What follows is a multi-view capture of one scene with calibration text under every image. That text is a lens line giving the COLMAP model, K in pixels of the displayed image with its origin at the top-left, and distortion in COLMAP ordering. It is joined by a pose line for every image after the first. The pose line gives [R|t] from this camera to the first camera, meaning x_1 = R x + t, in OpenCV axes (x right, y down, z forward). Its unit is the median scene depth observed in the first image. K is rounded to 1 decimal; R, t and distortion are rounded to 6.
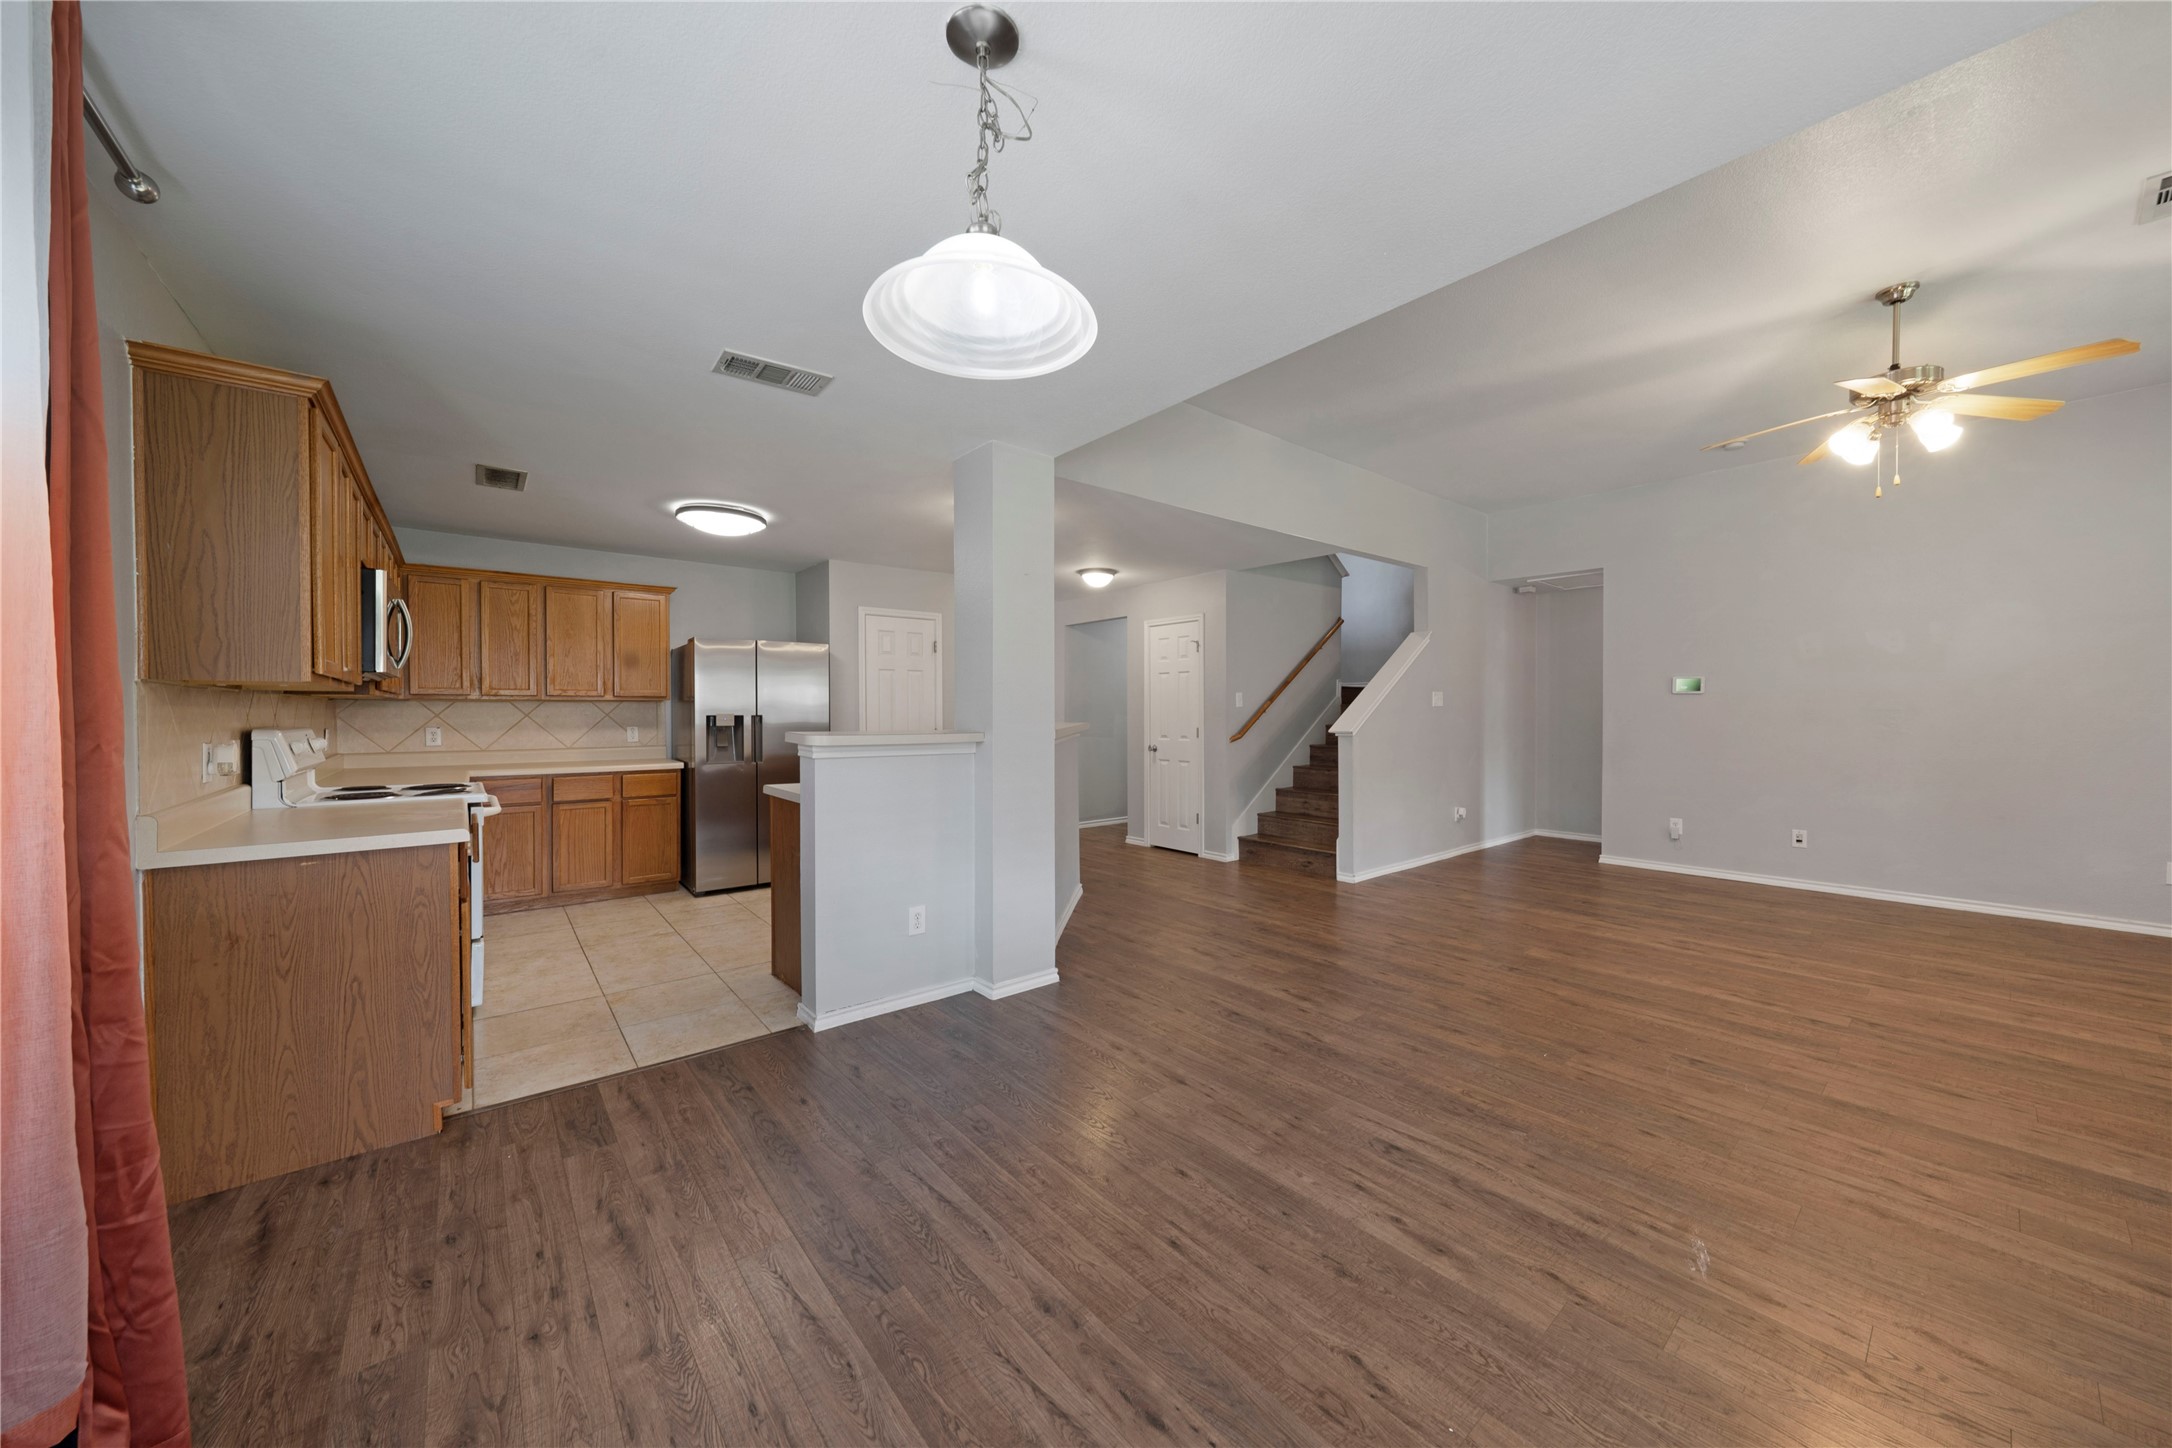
lens RADIAL K [[762.5, 0, 1089.9], [0, 762.5, 718.4], [0, 0, 1]] dist [-0.012548, 0.000977]
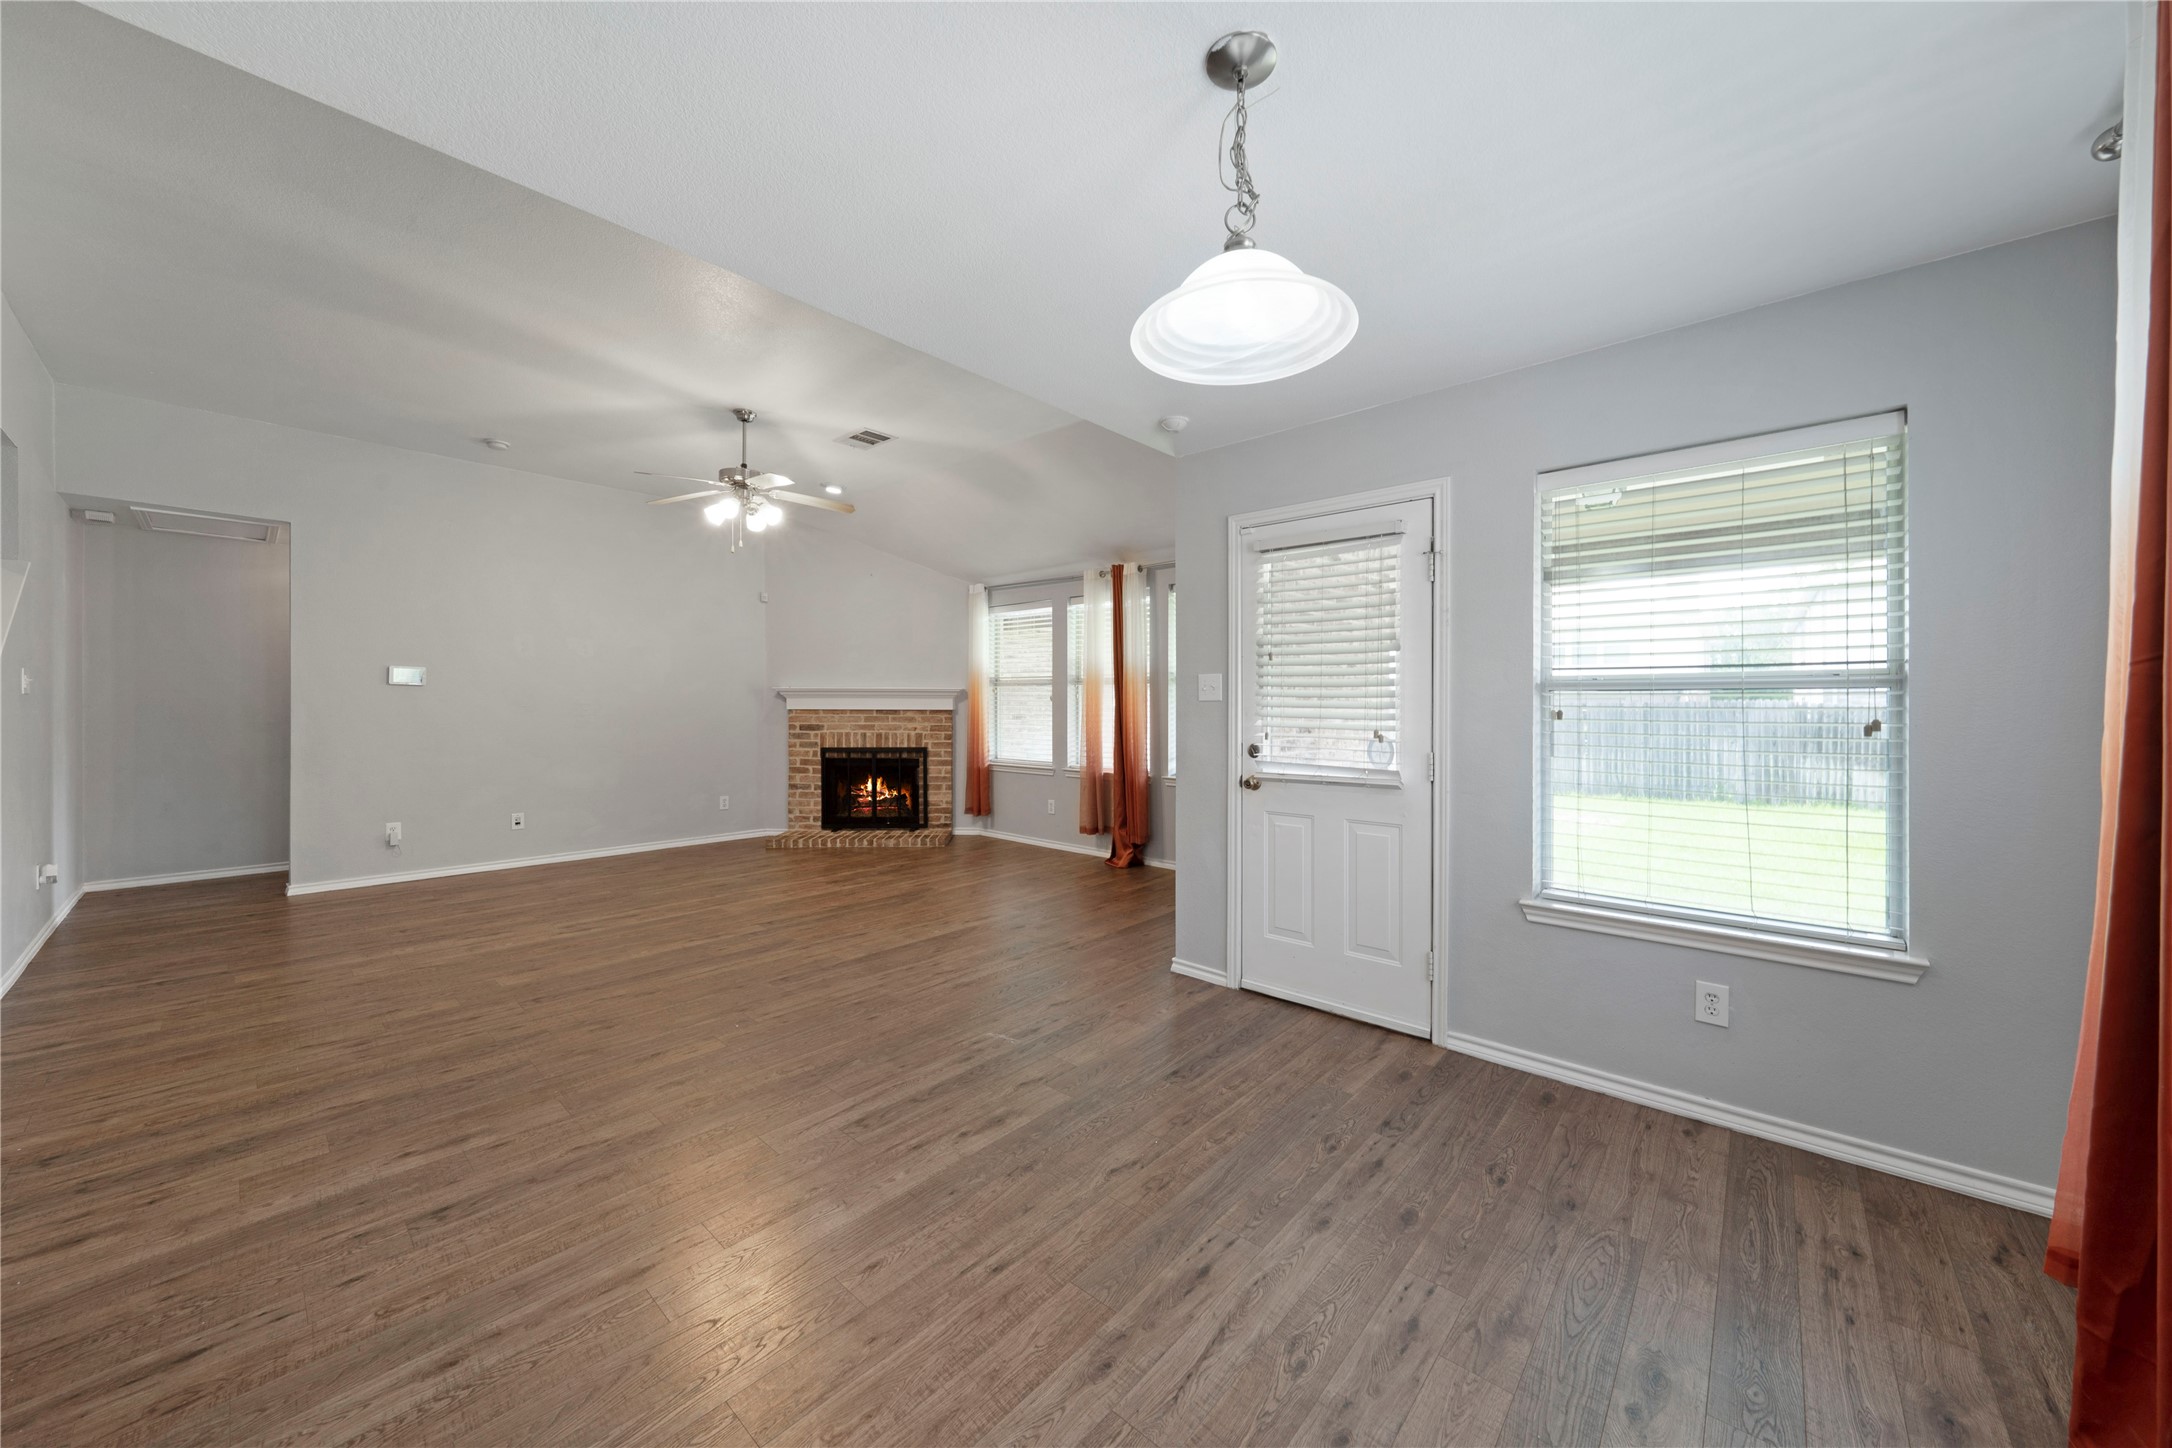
lens RADIAL K [[762.5, 0, 1100.2], [0, 762.5, 710.1], [0, 0, 1]] dist [-0.012548, 0.000977]
pose [[-0.161124, -0.004279, 0.986925, -0.350333], [0.005319, 0.999972, 0.005204, -0.004804], [-0.986920, 0.006087, -0.161097, 0.424121]]
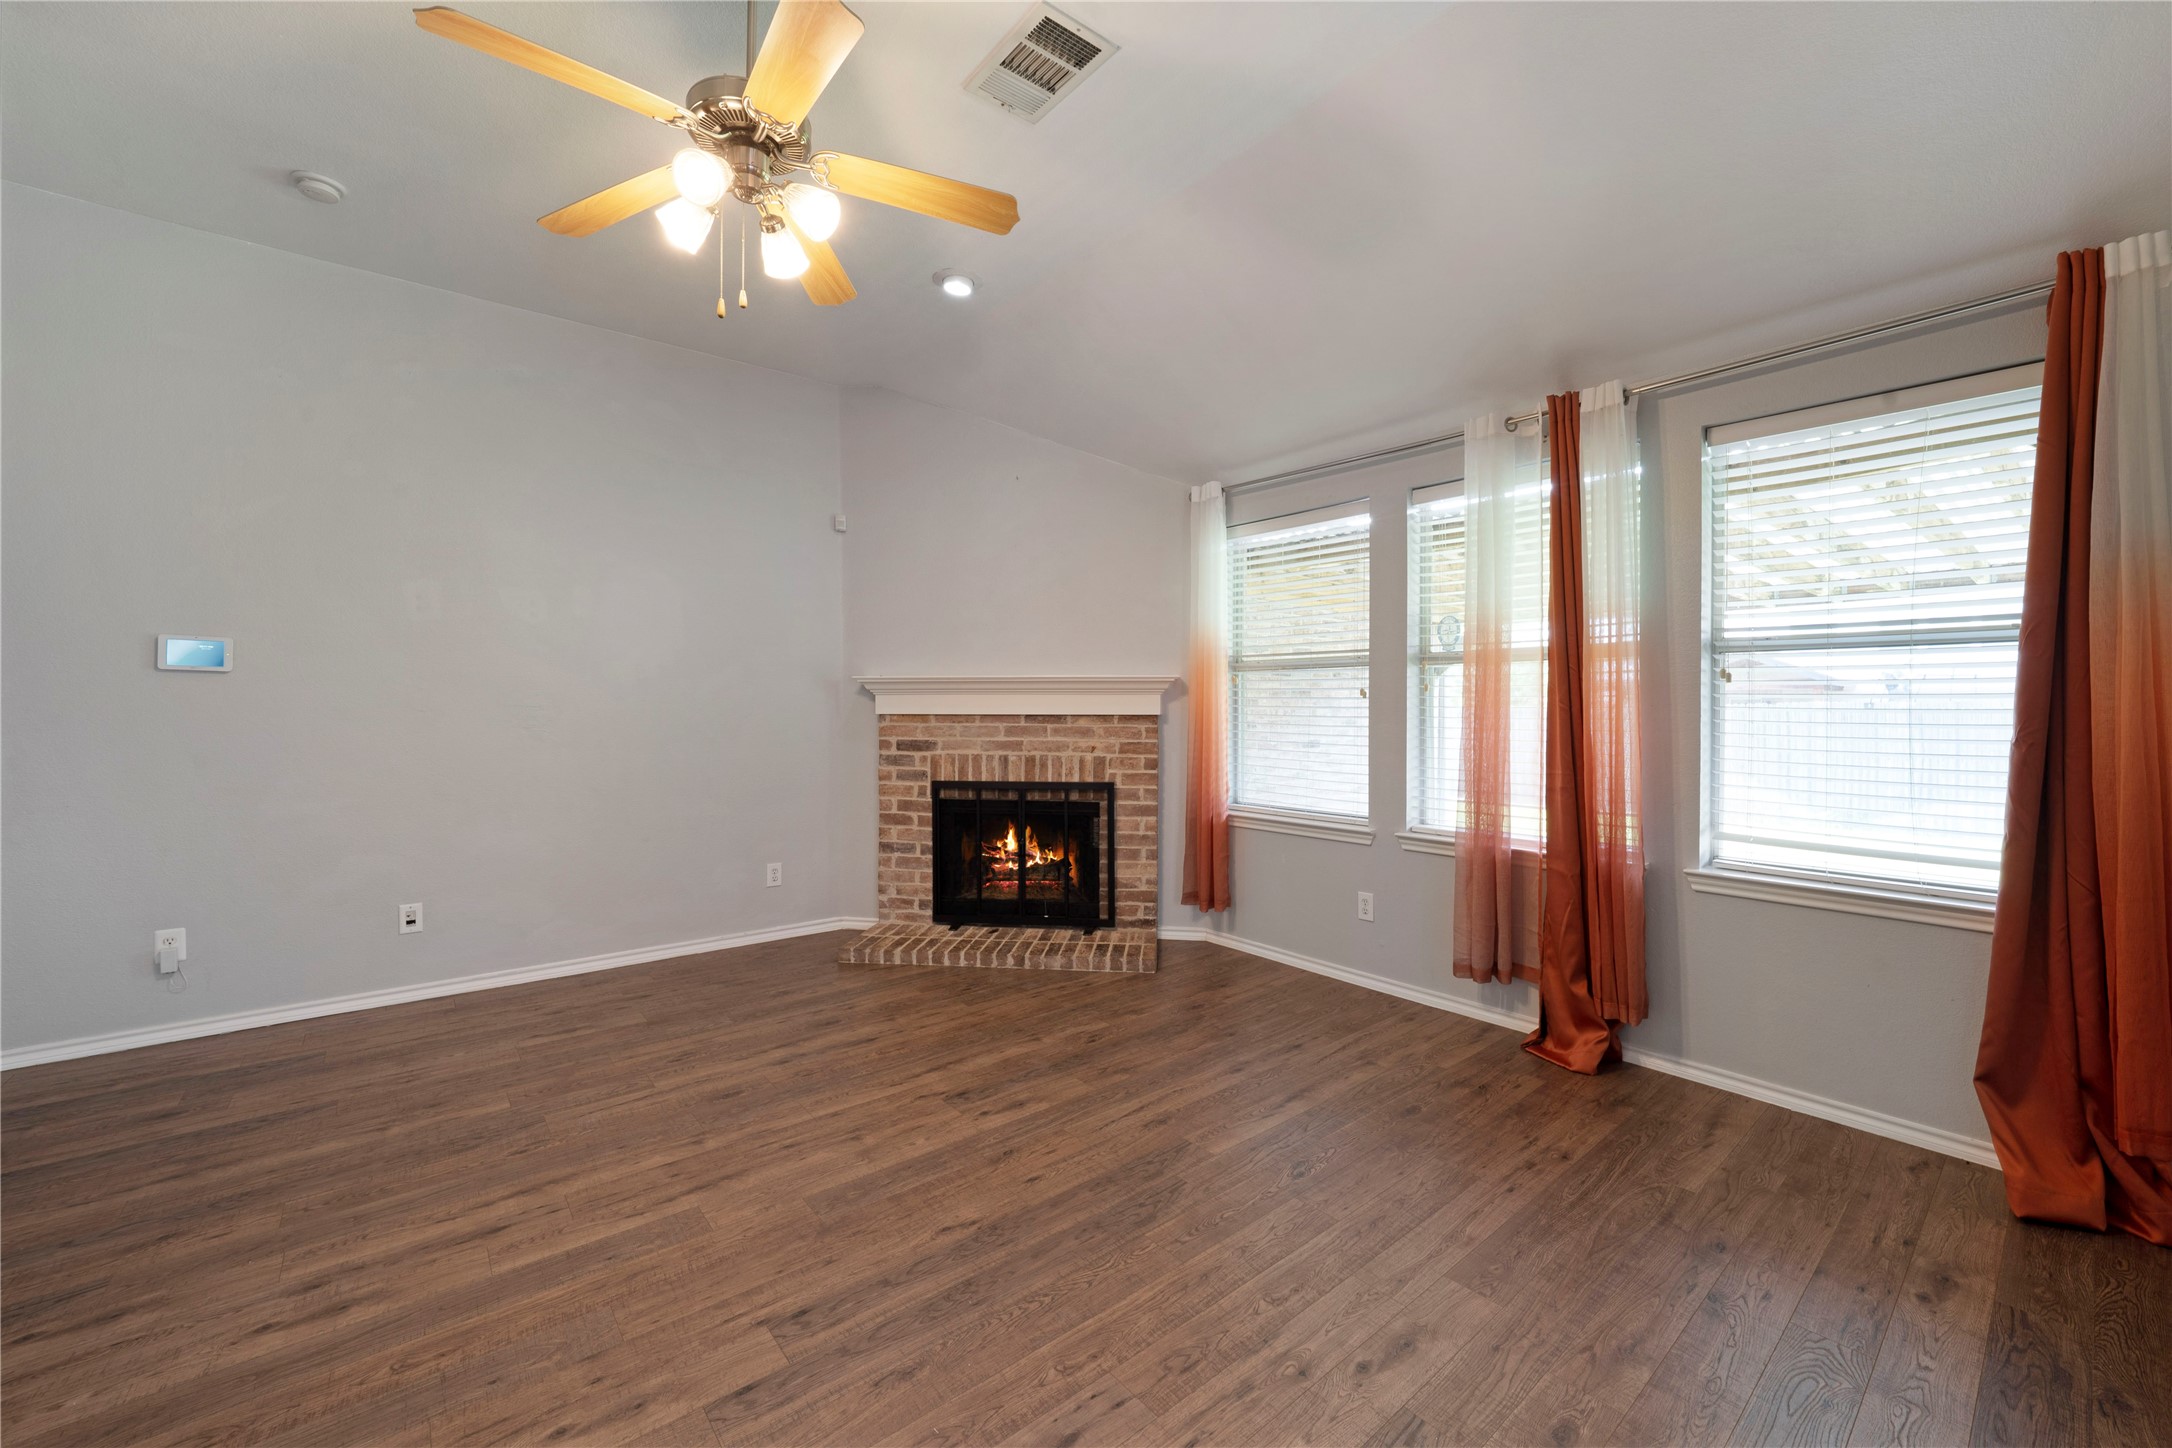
lens RADIAL K [[853.7, 0, 1096.4], [0, 853.7, 717.8], [0, 0, 1]] dist [-0.018079, 0.000006]
pose [[-0.004929, -0.010490, 0.999933, 0.327099], [0.005765, 0.999928, 0.010519, -0.006768], [-0.999971, 0.005817, -0.004868, 0.558775]]
